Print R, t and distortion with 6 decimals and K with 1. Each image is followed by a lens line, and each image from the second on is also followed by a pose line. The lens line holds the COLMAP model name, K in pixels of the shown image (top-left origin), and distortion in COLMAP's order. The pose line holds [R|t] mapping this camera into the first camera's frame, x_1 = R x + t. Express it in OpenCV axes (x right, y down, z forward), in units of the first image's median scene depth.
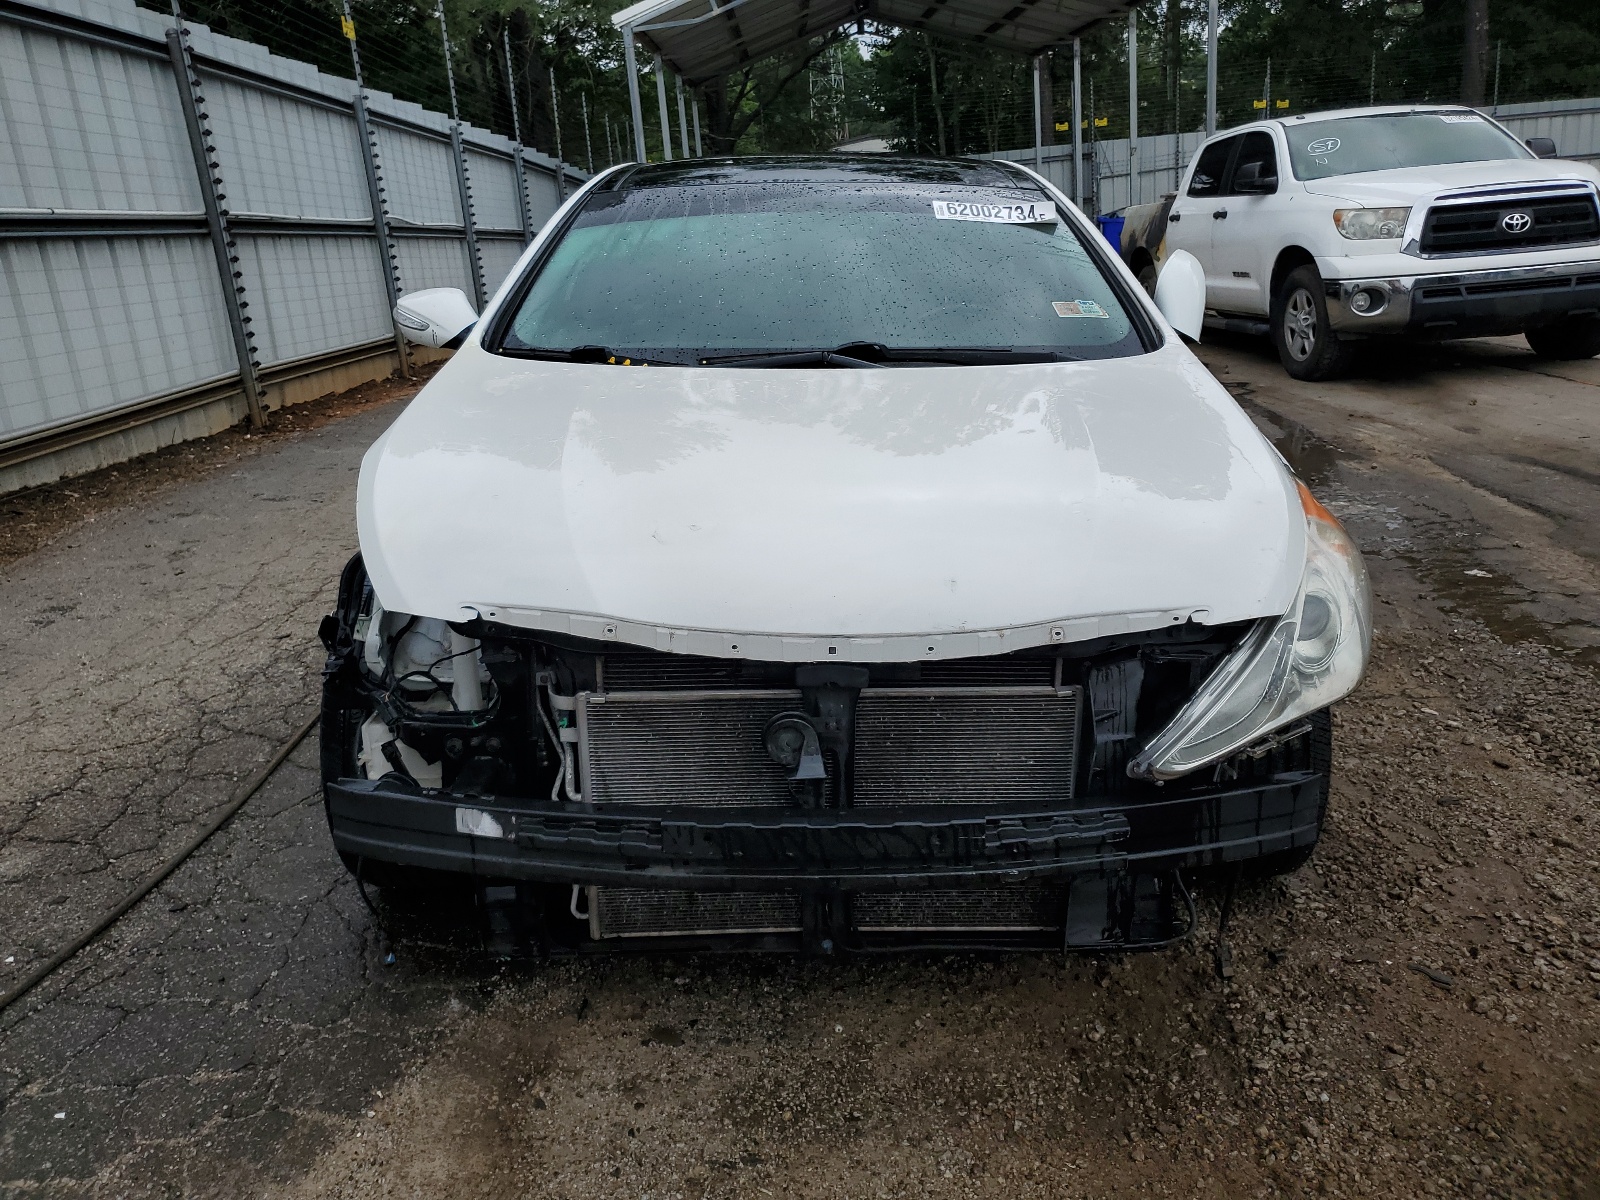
lens RADIAL K [[1210.3, 0, 800.0], [0, 1210.3, 600.0], [0, 0, 1]] dist [0.016264, -0.000512]
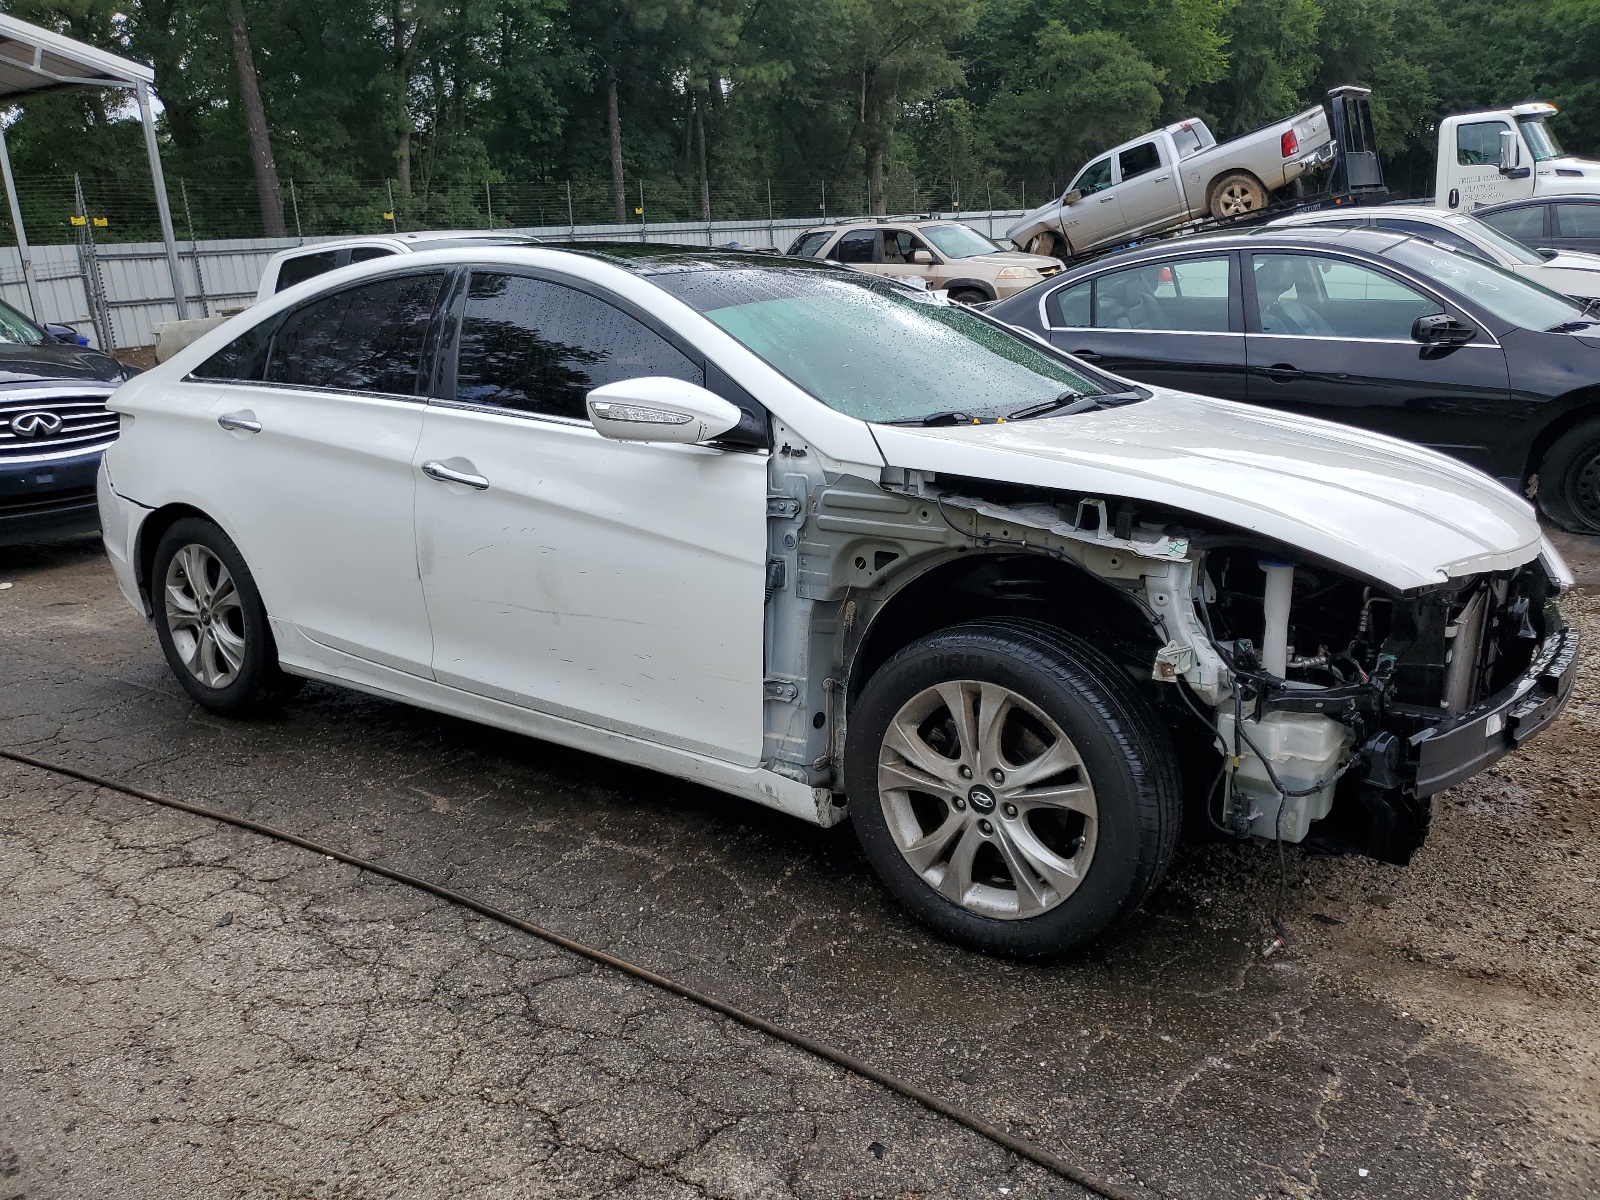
lens RADIAL K [[1210.3, 0, 800.0], [0, 1210.3, 600.0], [0, 0, 1]] dist [0.016264, -0.000512]
pose [[0.593529, -0.190984, 0.781824, -0.921980], [0.263526, 0.964001, 0.035428, -0.101820], [-0.760446, 0.185004, 0.622492, 0.390029]]
